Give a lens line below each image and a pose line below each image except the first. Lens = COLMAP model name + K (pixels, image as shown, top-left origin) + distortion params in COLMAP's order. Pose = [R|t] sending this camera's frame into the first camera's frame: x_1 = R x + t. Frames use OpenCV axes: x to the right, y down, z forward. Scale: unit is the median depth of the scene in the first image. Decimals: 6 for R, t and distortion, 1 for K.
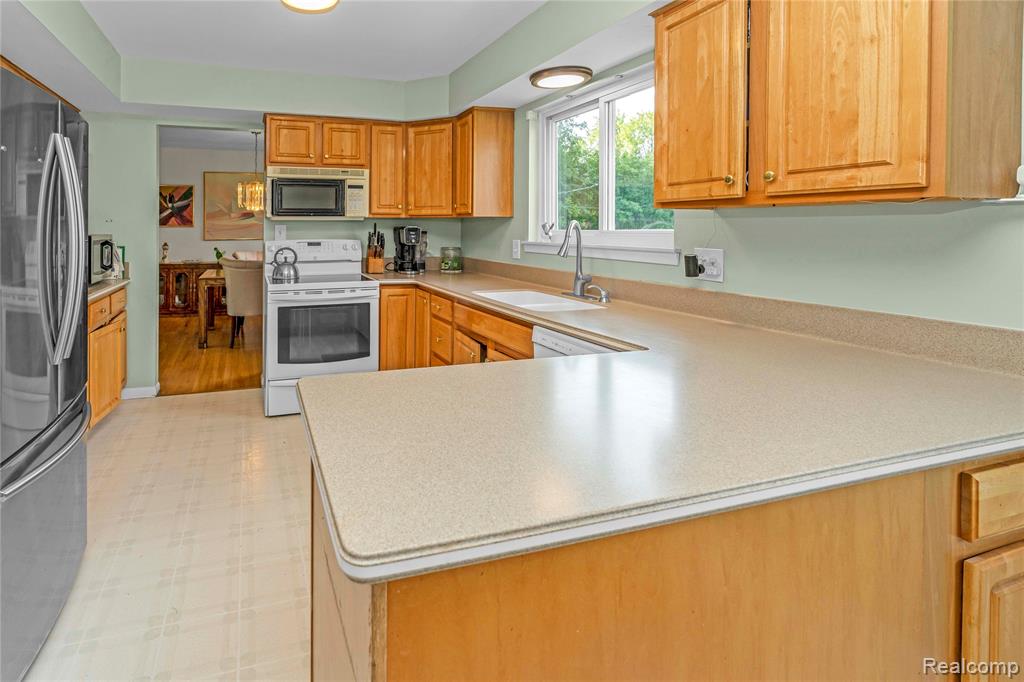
lens RADIAL K [[600.3, 0, 512.0], [0, 600.3, 341.0], [0, 0, 1]] dist [0.001223, 0.000159]
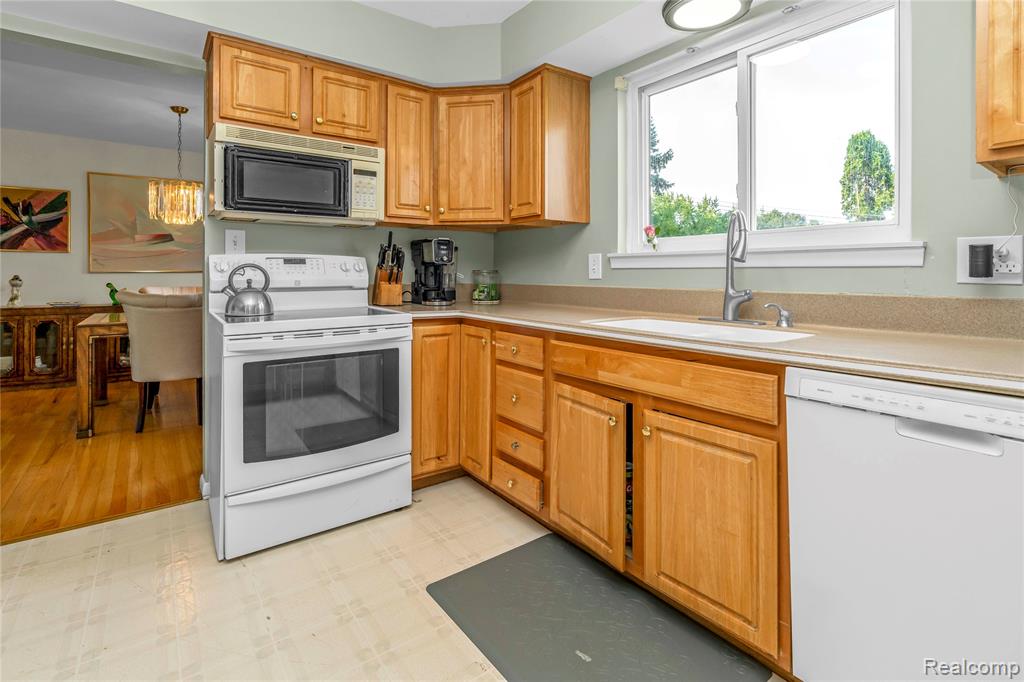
lens RADIAL K [[456.0, 0, 512.0], [0, 456.0, 341.0], [0, 0, 1]] dist [-0.000728, 0.000255]
pose [[0.962670, -0.047366, 0.266499, -0.243383], [0.068211, 0.995247, -0.069508, -0.028259], [-0.261940, 0.085091, 0.961325, 0.487472]]
